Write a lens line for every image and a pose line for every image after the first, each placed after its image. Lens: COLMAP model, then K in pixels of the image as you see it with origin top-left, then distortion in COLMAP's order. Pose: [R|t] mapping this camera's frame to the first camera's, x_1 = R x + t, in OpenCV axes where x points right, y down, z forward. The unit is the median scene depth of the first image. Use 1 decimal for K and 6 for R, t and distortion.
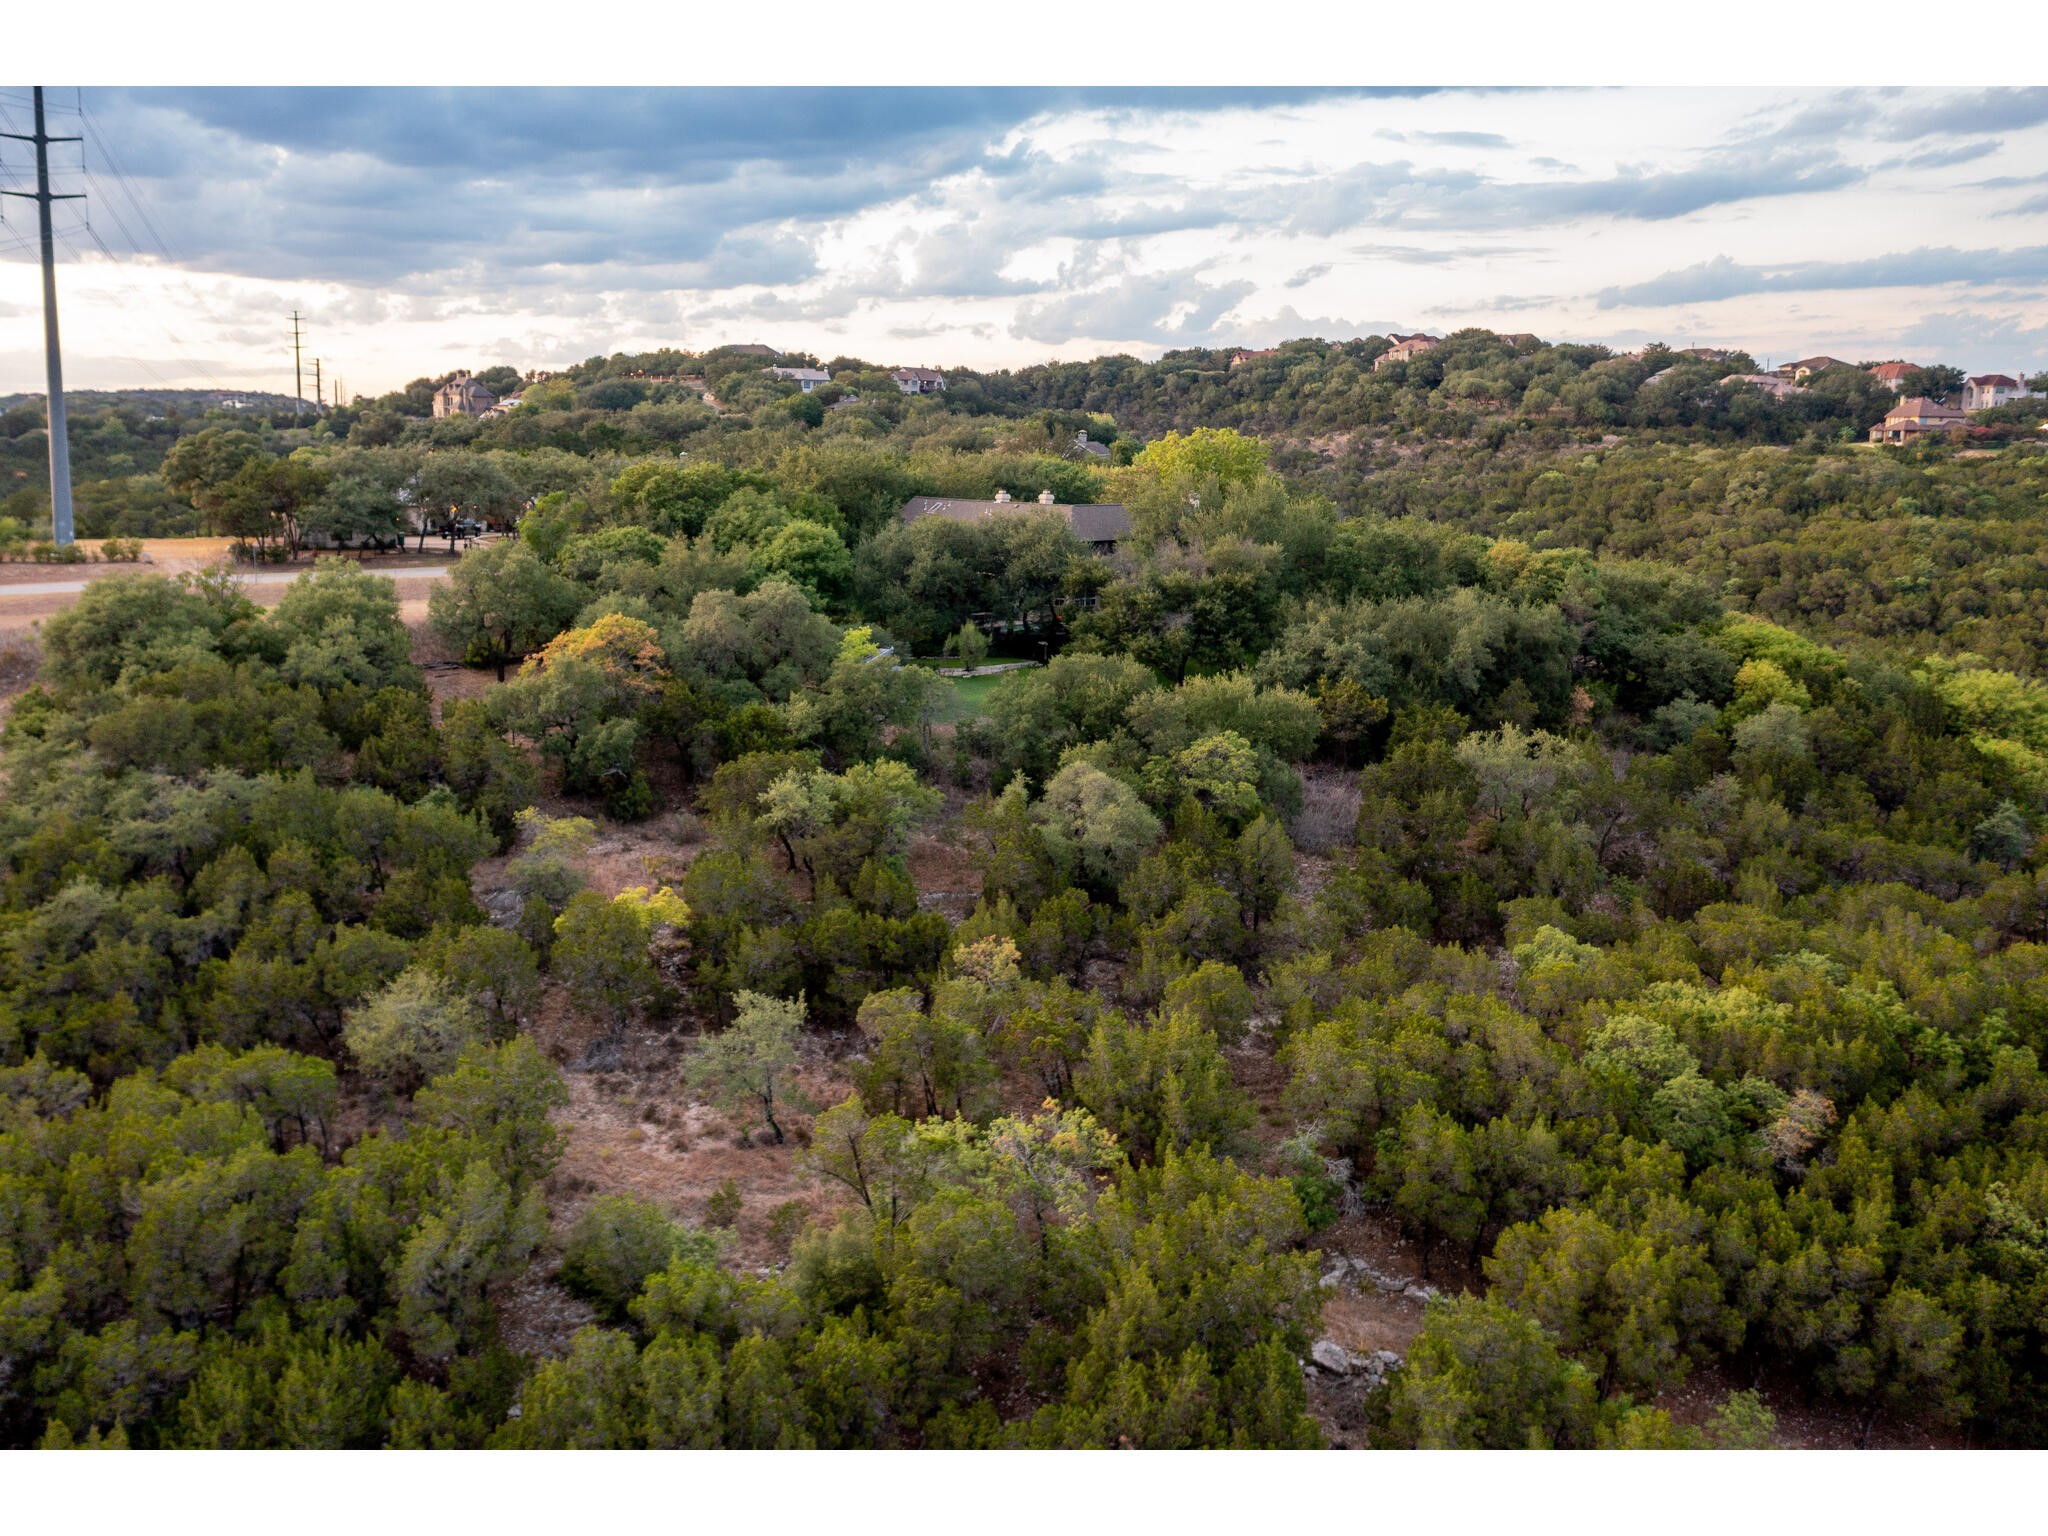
lens RADIAL K [[1805.4, 0, 949.3], [0, 1805.4, 697.4], [0, 0, 1]] dist [-0.013027, 0.007763]
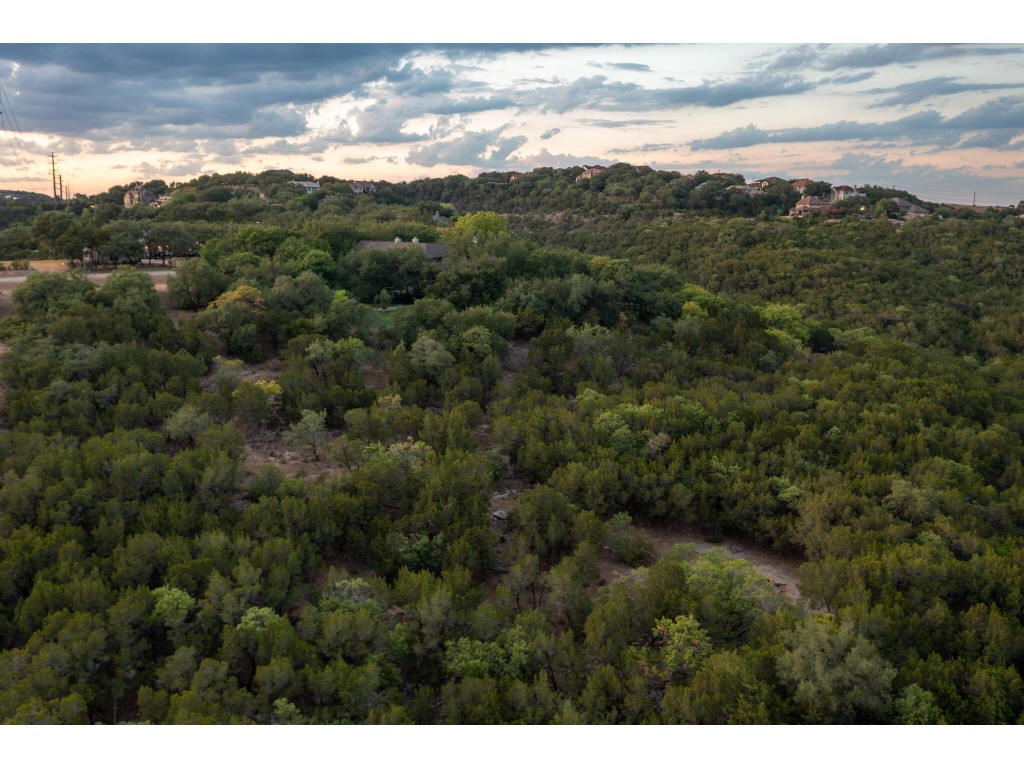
lens RADIAL K [[902.7, 0, 474.6], [0, 902.7, 344.1], [0, 0, 1]] dist [-0.013027, 0.007763]
pose [[0.994466, -0.016399, 0.103768, 0.005558], [0.016299, 0.999866, 0.001809, 0.039446], [-0.103784, -0.000108, 0.994600, -0.304196]]
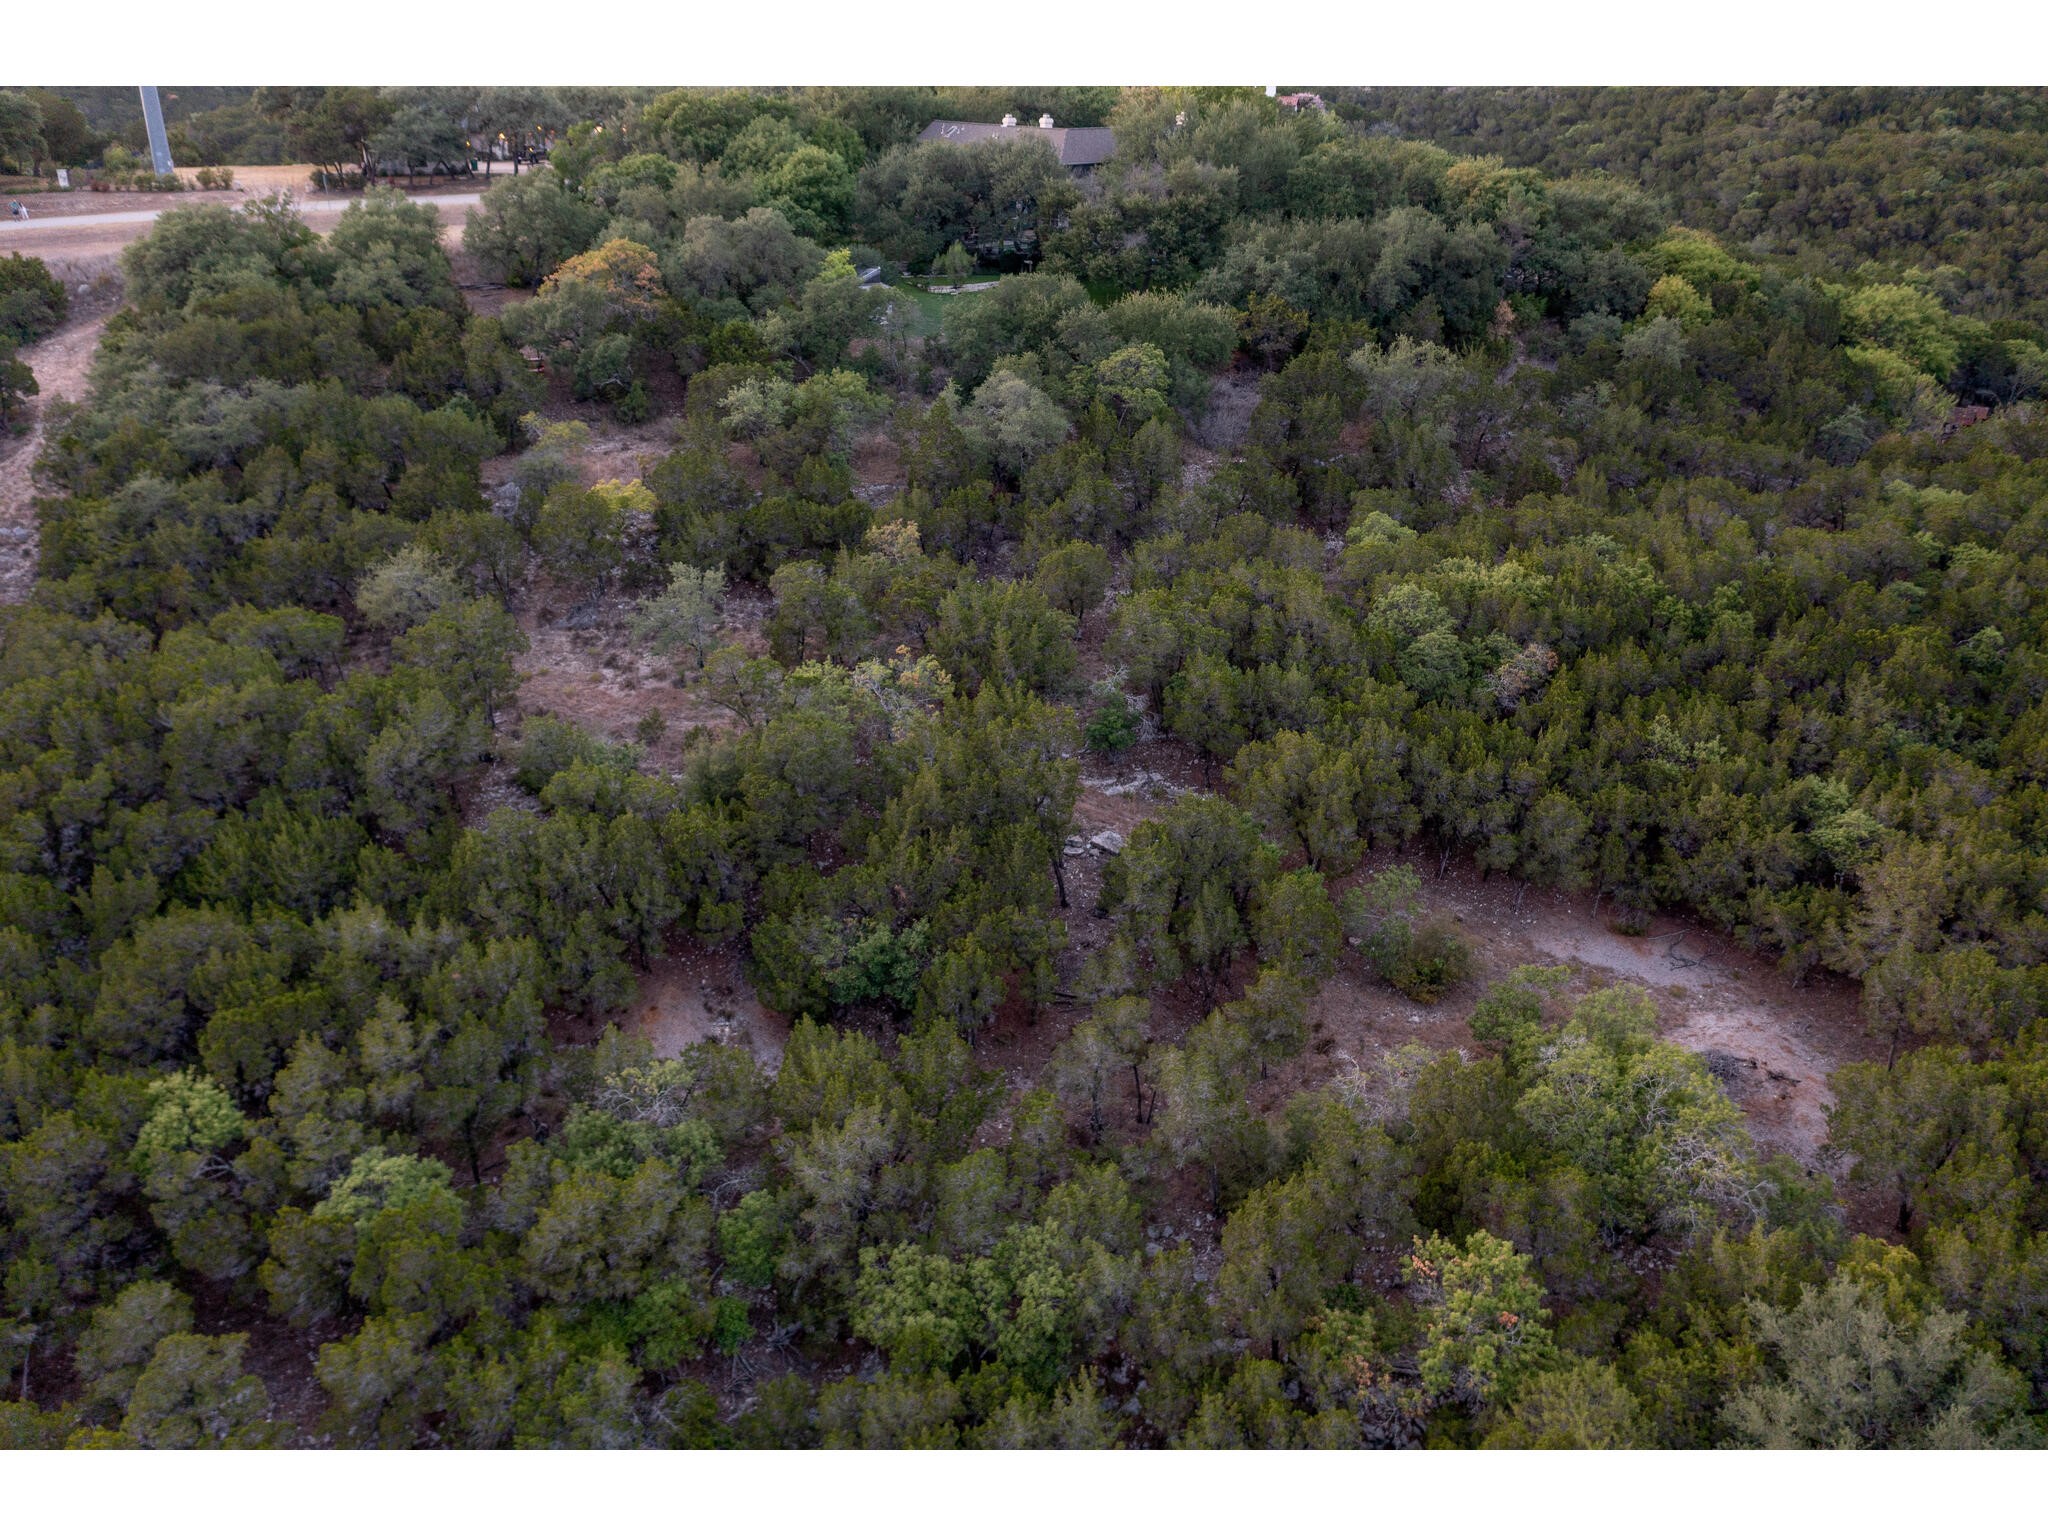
lens RADIAL K [[1645.8, 0, 1042.6], [0, 1645.8, 760.2], [0, 0, 1]] dist [-0.010872, 0.008343]
pose [[0.999509, 0.004288, -0.031024, 0.112296], [0.004070, 0.964398, 0.264422, -0.001976], [0.031054, -0.264419, 0.963908, -0.071445]]
